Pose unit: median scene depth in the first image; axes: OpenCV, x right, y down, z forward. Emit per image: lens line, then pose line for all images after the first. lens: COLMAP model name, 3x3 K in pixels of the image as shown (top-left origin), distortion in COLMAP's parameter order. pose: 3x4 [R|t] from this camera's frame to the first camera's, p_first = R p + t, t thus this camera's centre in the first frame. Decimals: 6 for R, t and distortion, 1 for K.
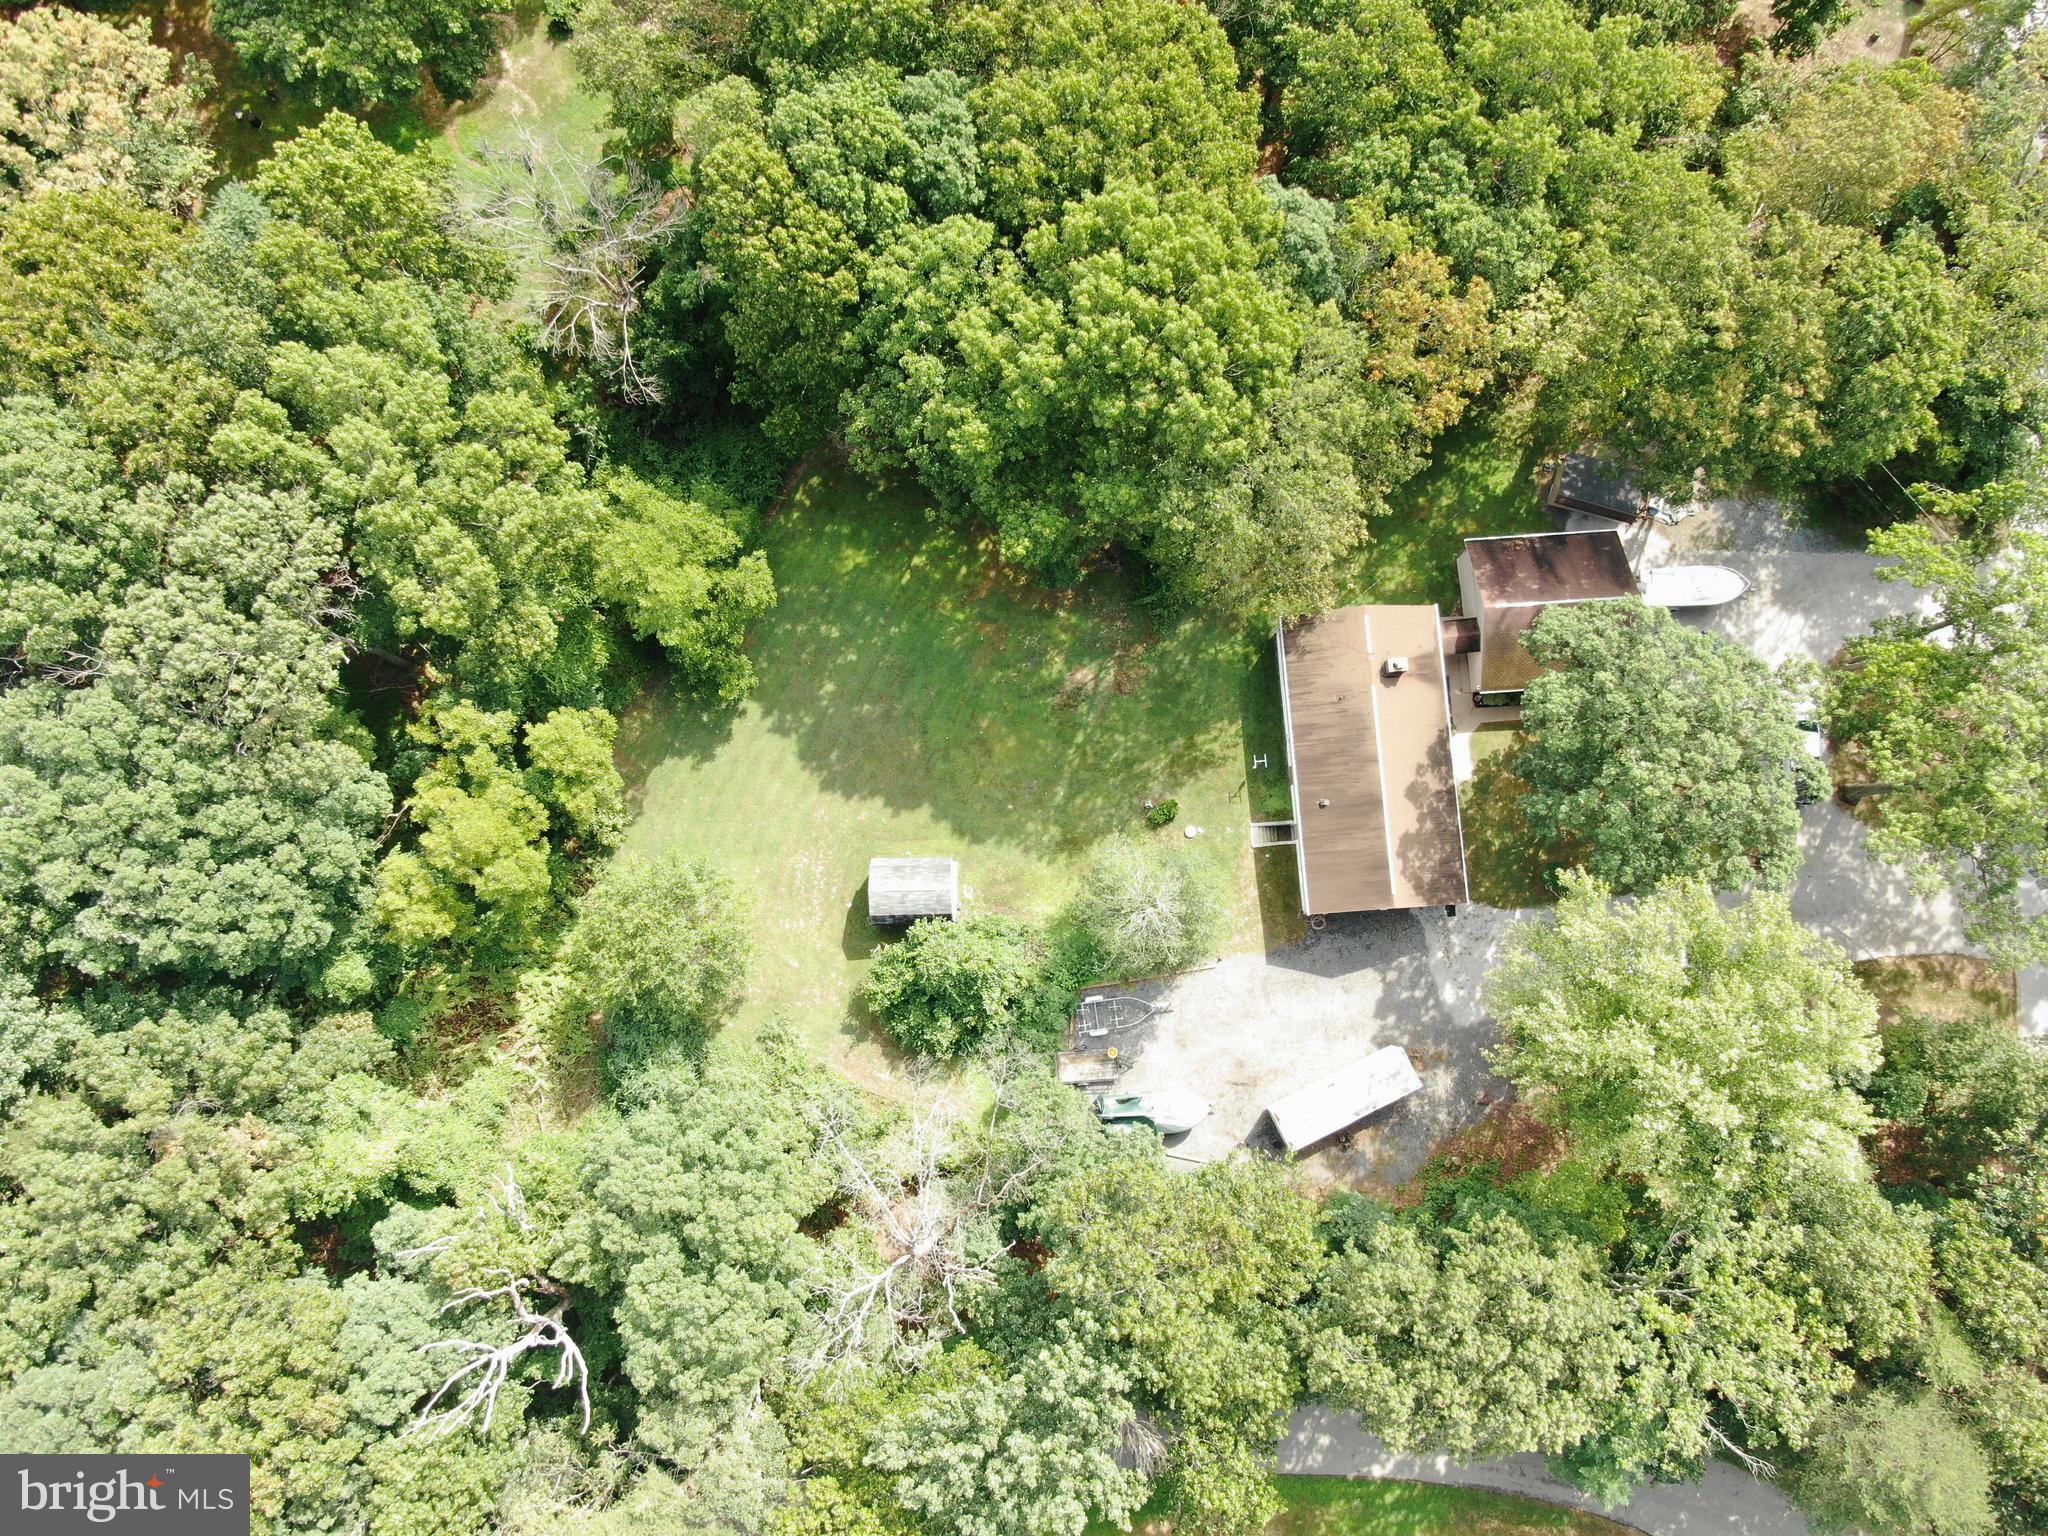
lens RADIAL K [[1433.8, 0, 1024.0], [0, 1433.8, 768.0], [0, 0, 1]] dist [-0.012354, 0.007849]
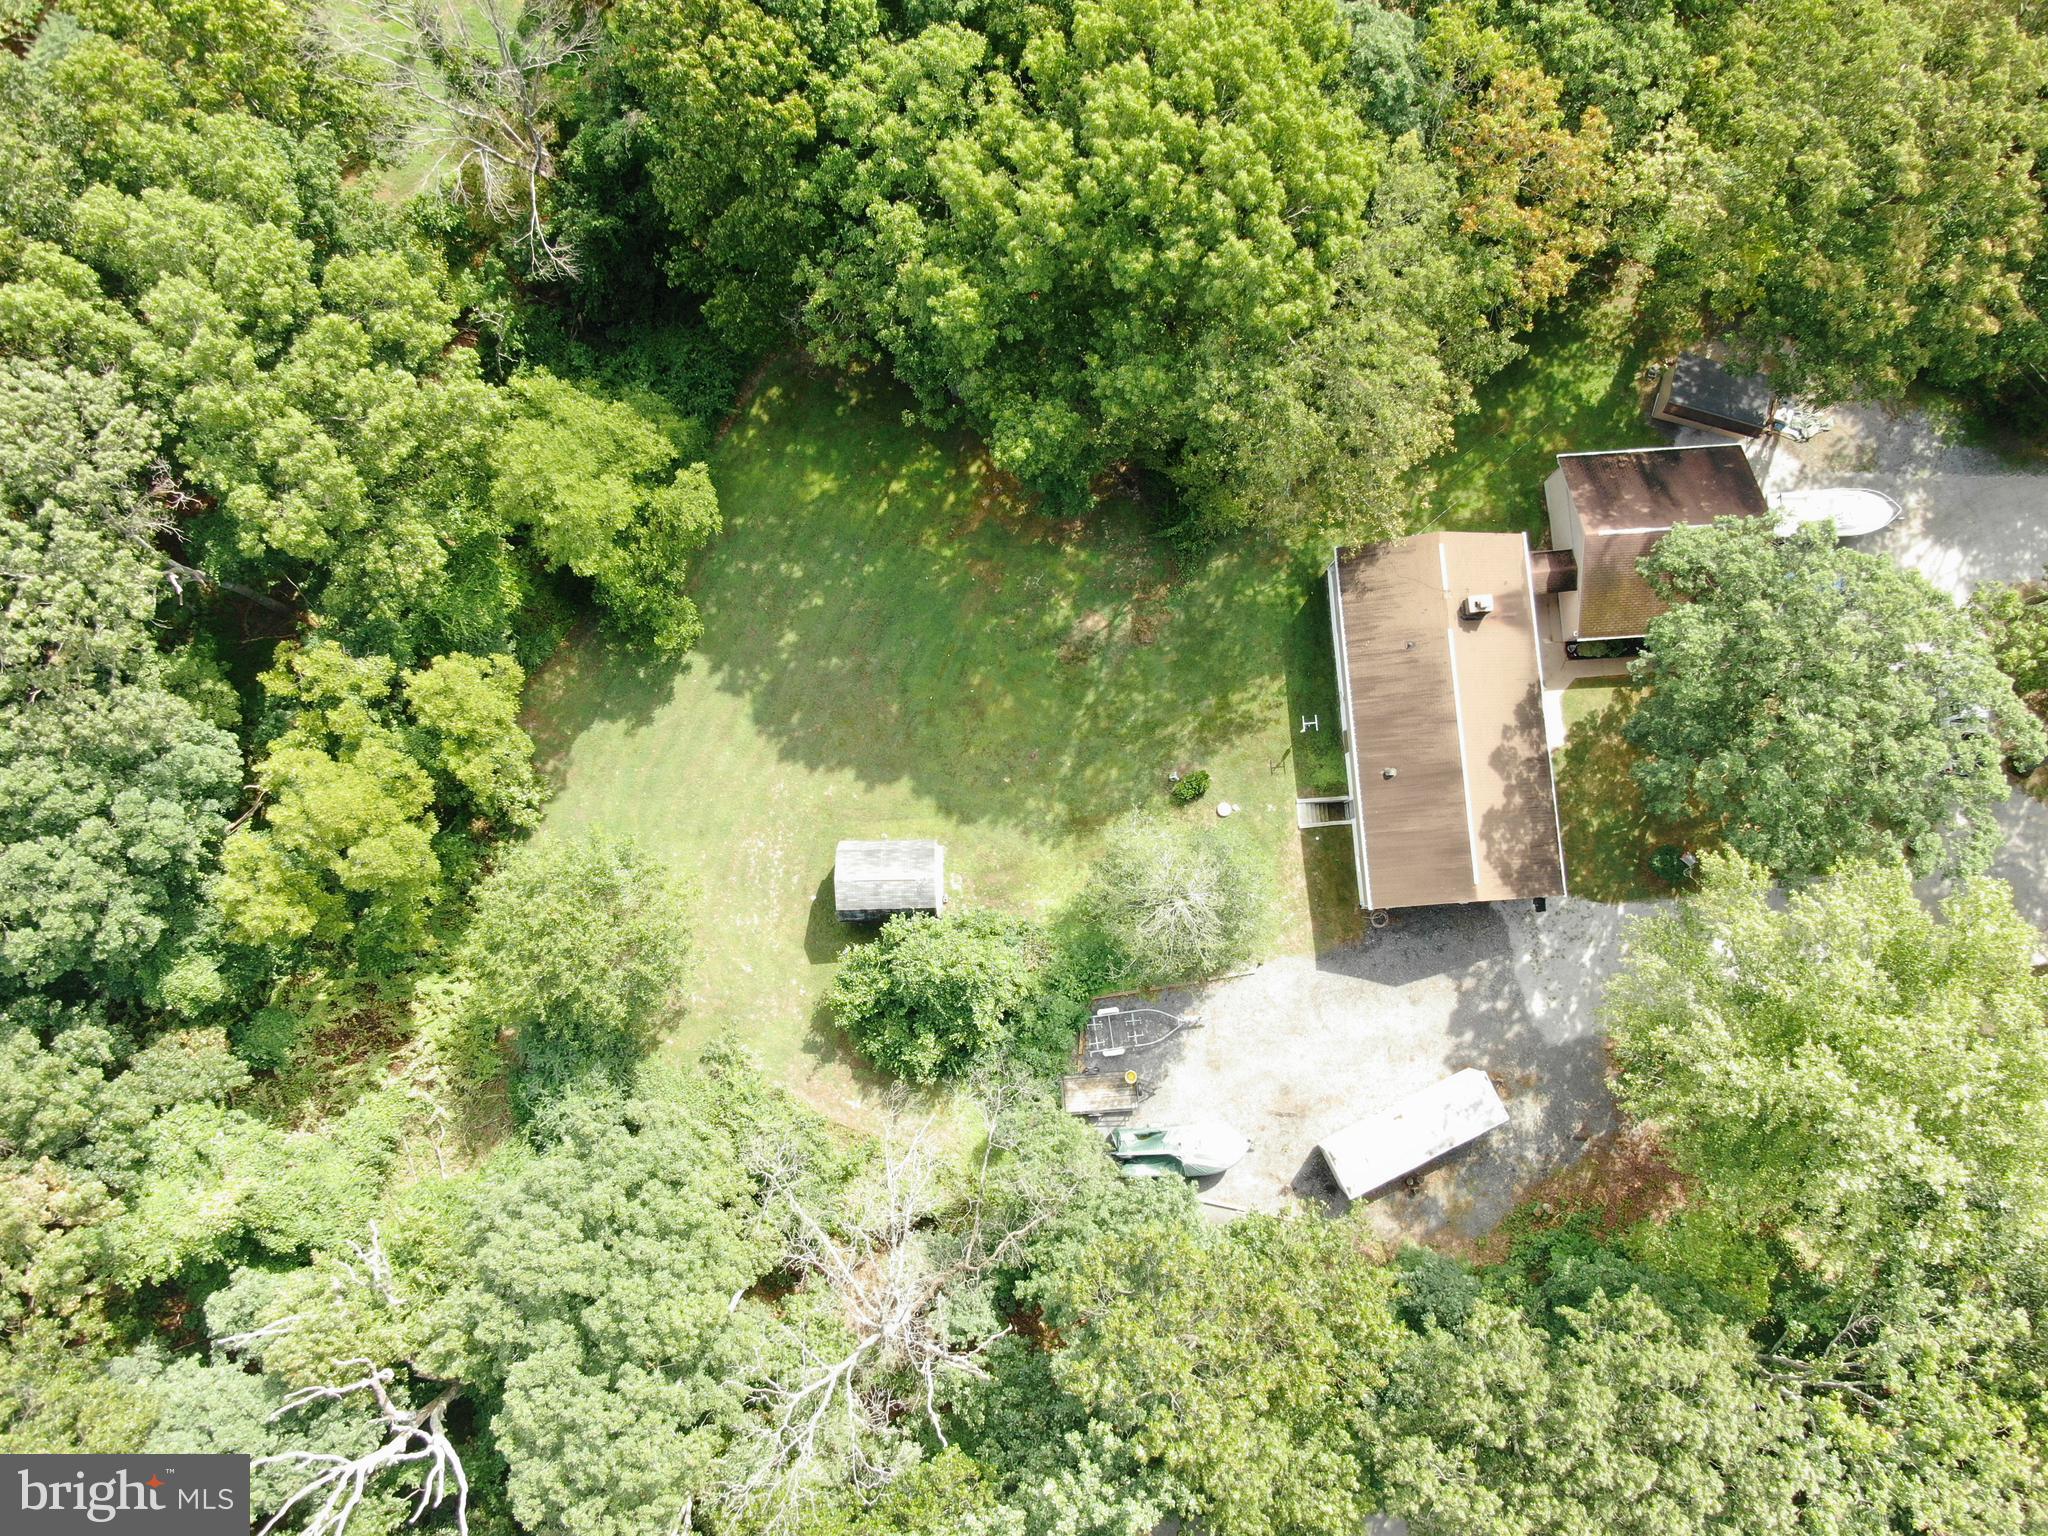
lens RADIAL K [[1433.8, 0, 1024.0], [0, 1433.8, 768.0], [0, 0, 1]] dist [-0.012354, 0.007849]
pose [[1.000000, 0.000660, 0.000260, 0.000153], [-0.000660, 1.000000, -0.000610, 0.025387], [-0.000261, 0.000610, 1.000000, 0.205881]]
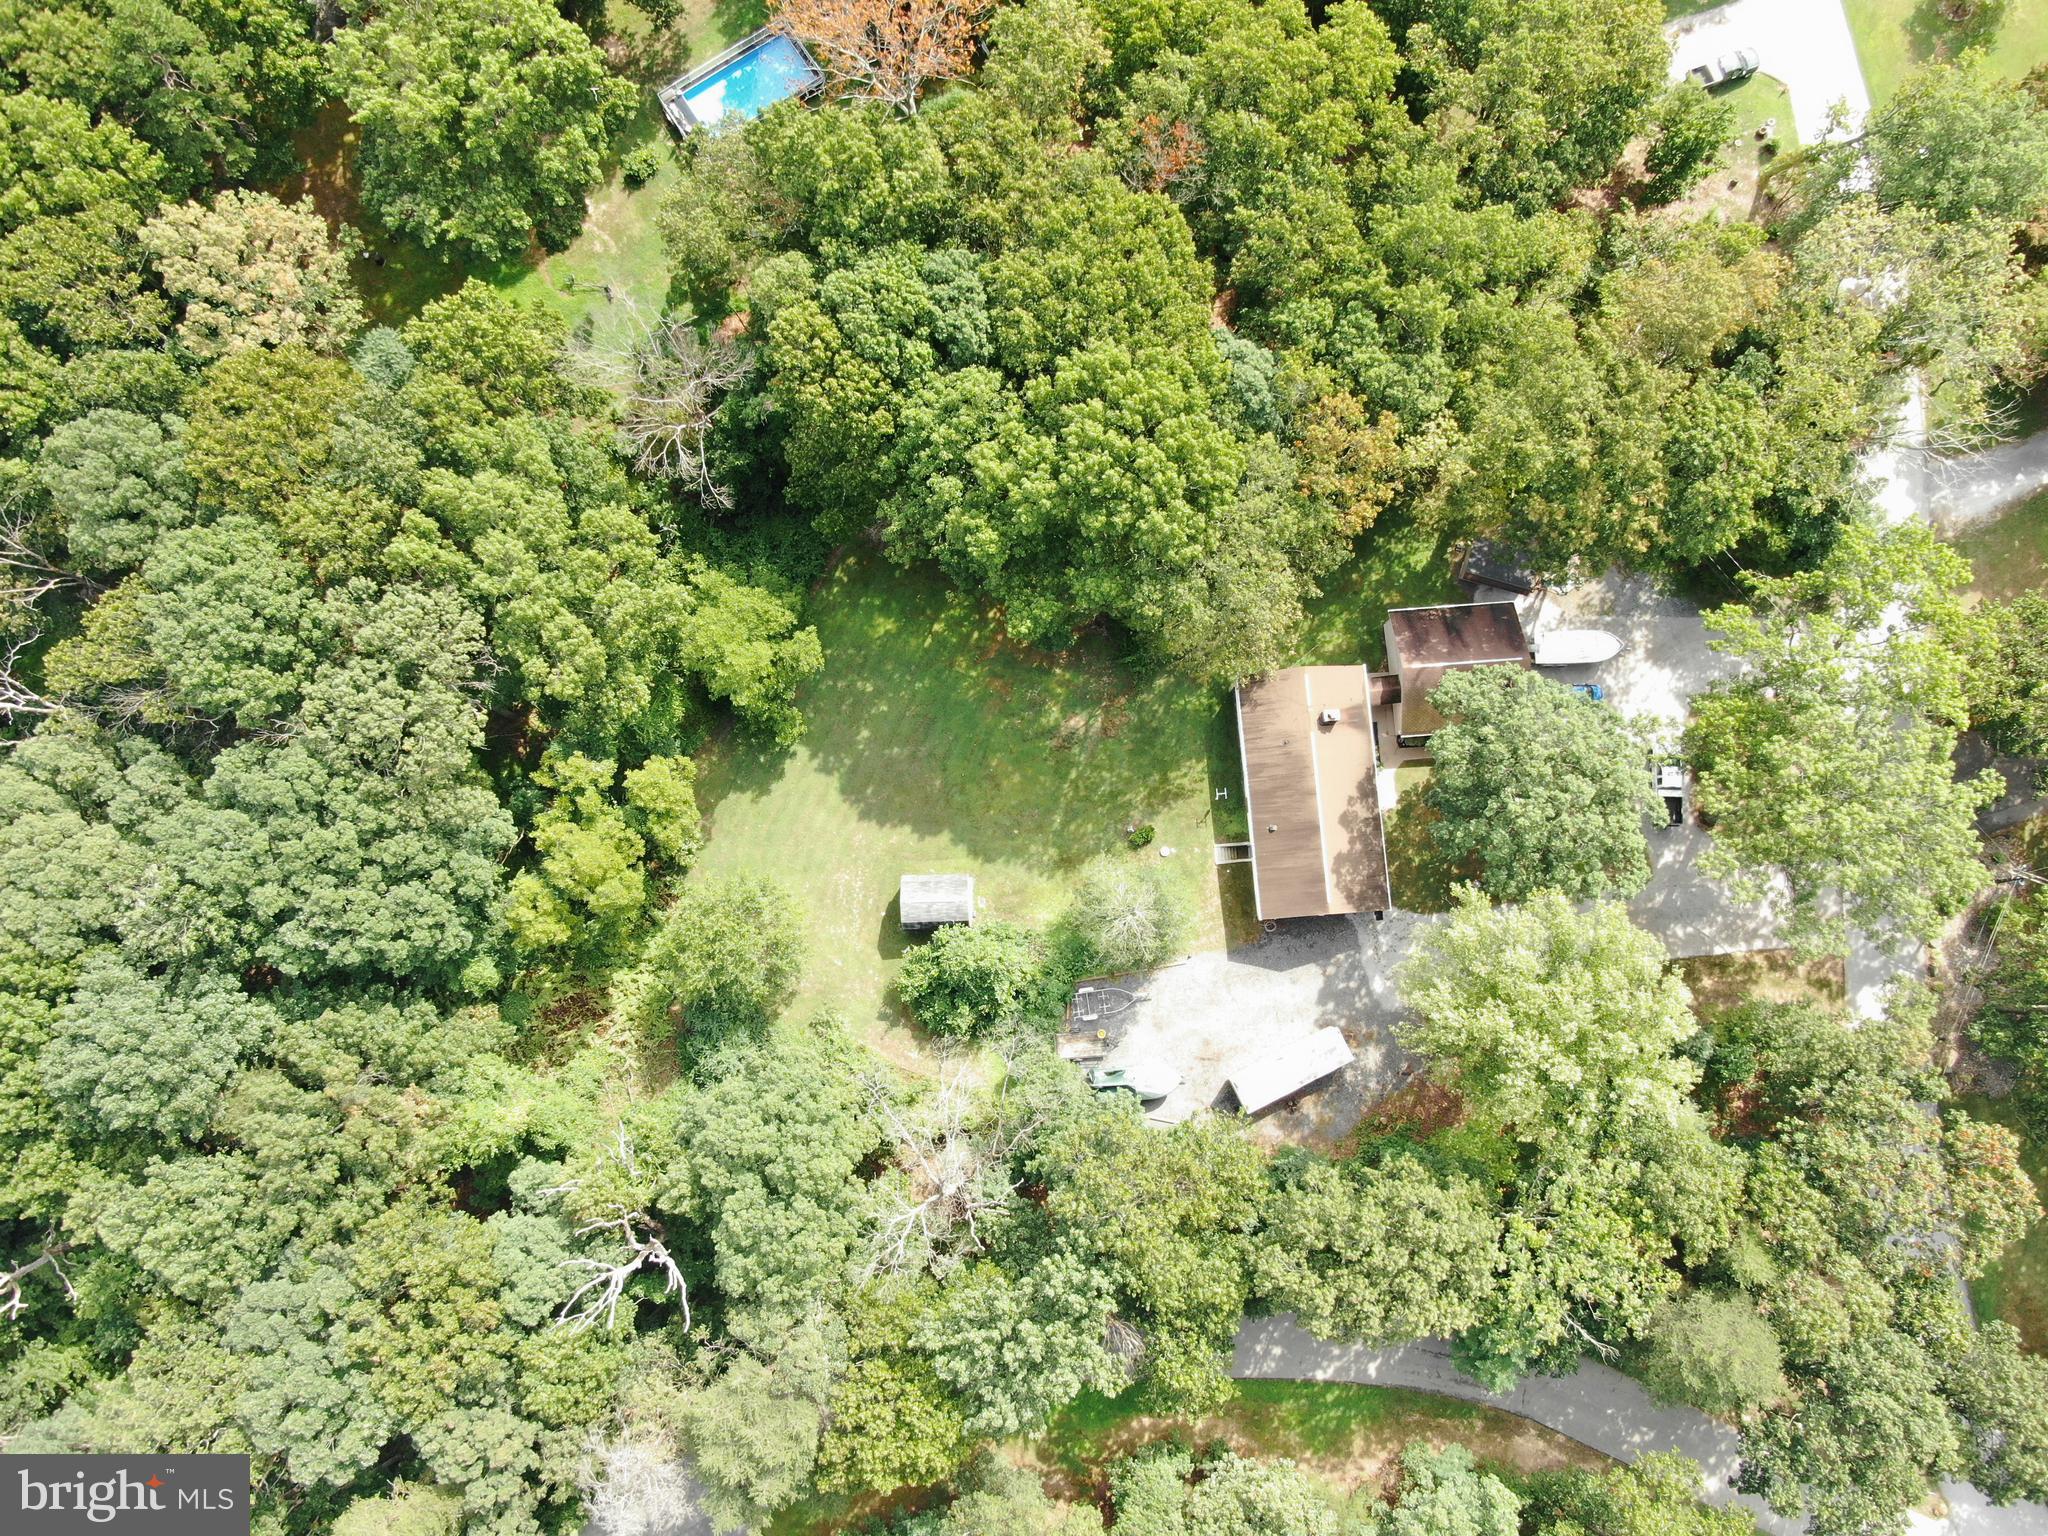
lens RADIAL K [[1433.8, 0, 1024.0], [0, 1433.8, 768.0], [0, 0, 1]] dist [-0.012354, 0.007849]
pose [[0.999979, -0.006432, -0.000336, -0.002680], [0.006432, 0.999979, -0.000439, -0.031937], [0.000338, 0.000437, 1.000000, -0.255263]]
